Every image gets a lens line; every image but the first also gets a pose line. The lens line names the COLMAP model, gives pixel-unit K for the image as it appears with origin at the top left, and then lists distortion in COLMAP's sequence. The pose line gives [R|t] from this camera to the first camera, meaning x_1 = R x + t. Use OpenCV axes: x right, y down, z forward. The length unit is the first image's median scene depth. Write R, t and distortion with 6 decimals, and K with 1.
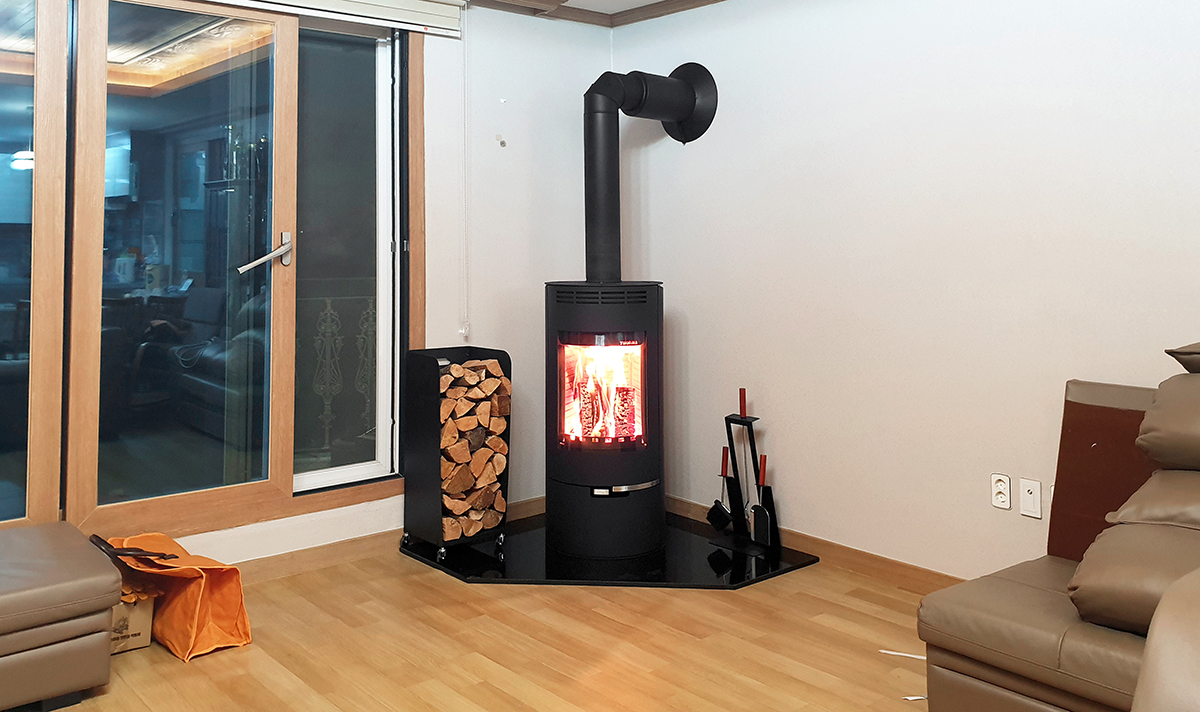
lens RADIAL K [[884.4, 0, 598.7], [0, 884.4, 245.7], [0, 0, 1]] dist [0.020764, 0.000832]
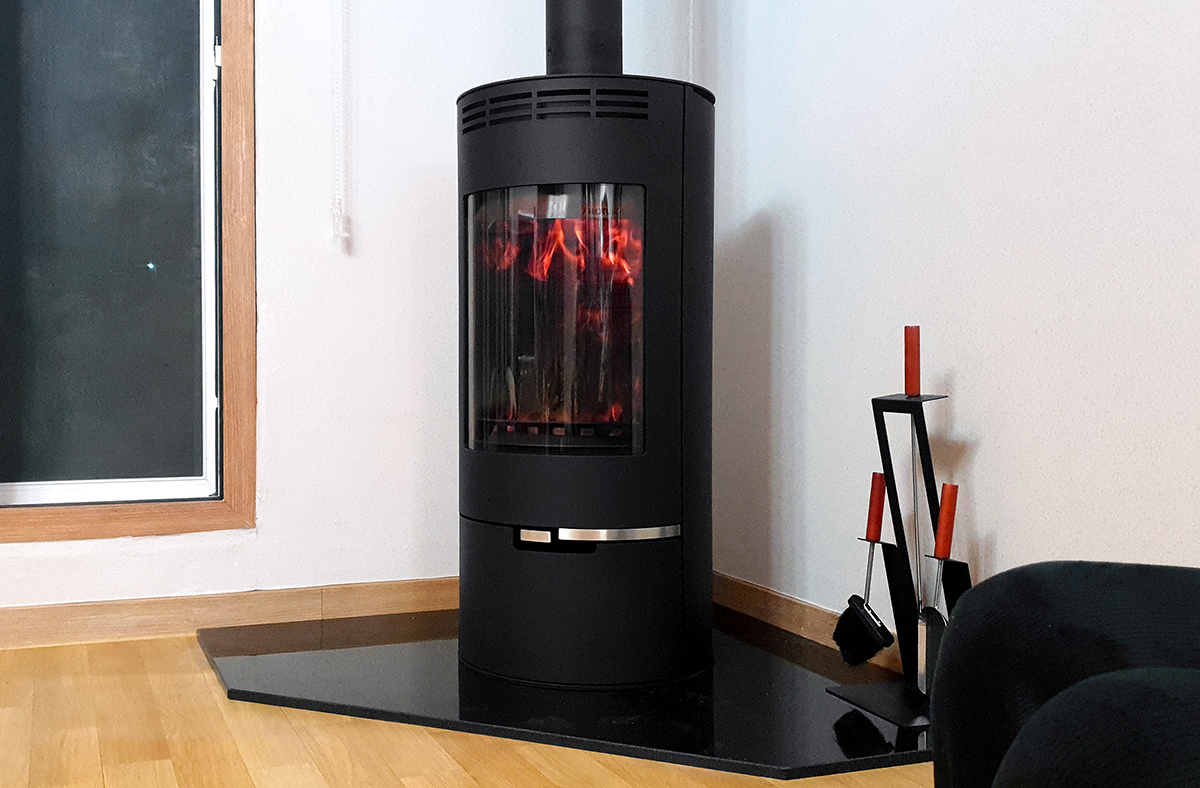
lens RADIAL K [[1139.7, 0, 560.1], [0, 1139.7, 391.4], [0, 0, 1]] dist [0.024540, 0.014204]
pose [[0.943277, 0.011187, -0.331817, 0.200992], [0.001432, 0.999286, 0.037763, 0.176441], [0.332002, -0.036096, 0.942588, 0.445333]]
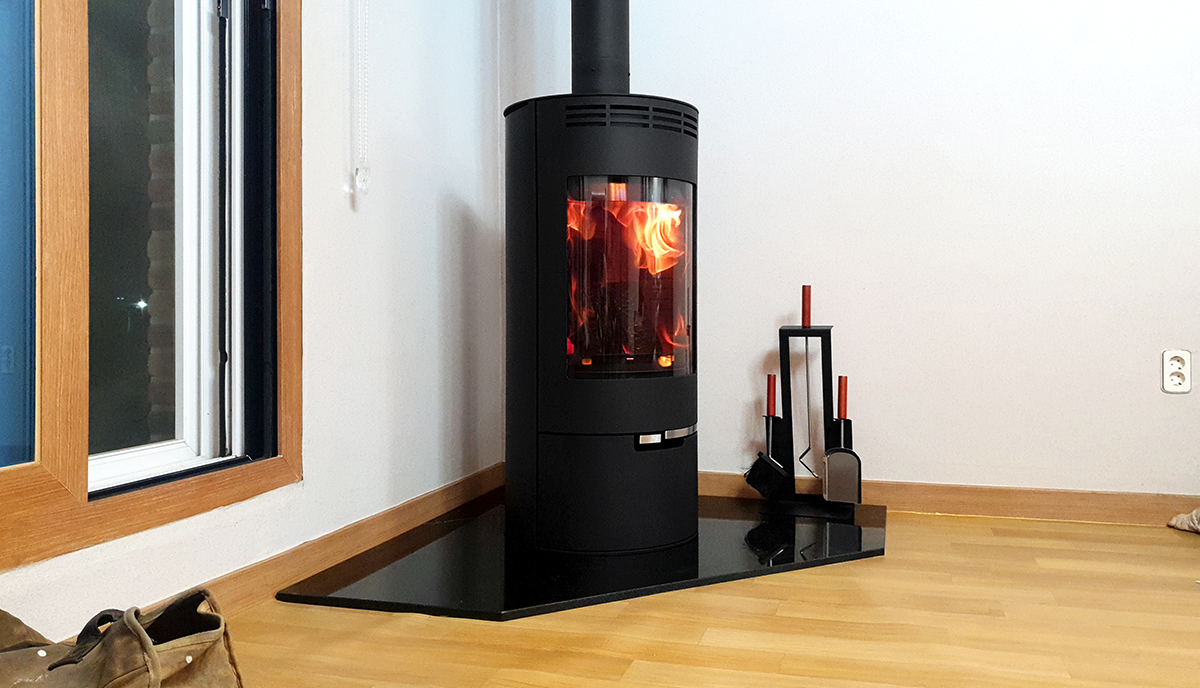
lens RADIAL K [[933.4, 0, 598.7], [0, 933.4, 307.3], [0, 0, 1]] dist [0.000305, 0.004648]
pose [[0.850408, -0.007622, 0.526068, -0.349110], [0.000493, 0.999906, 0.013690, 0.173762], [-0.526123, -0.011383, 0.850332, 0.465970]]
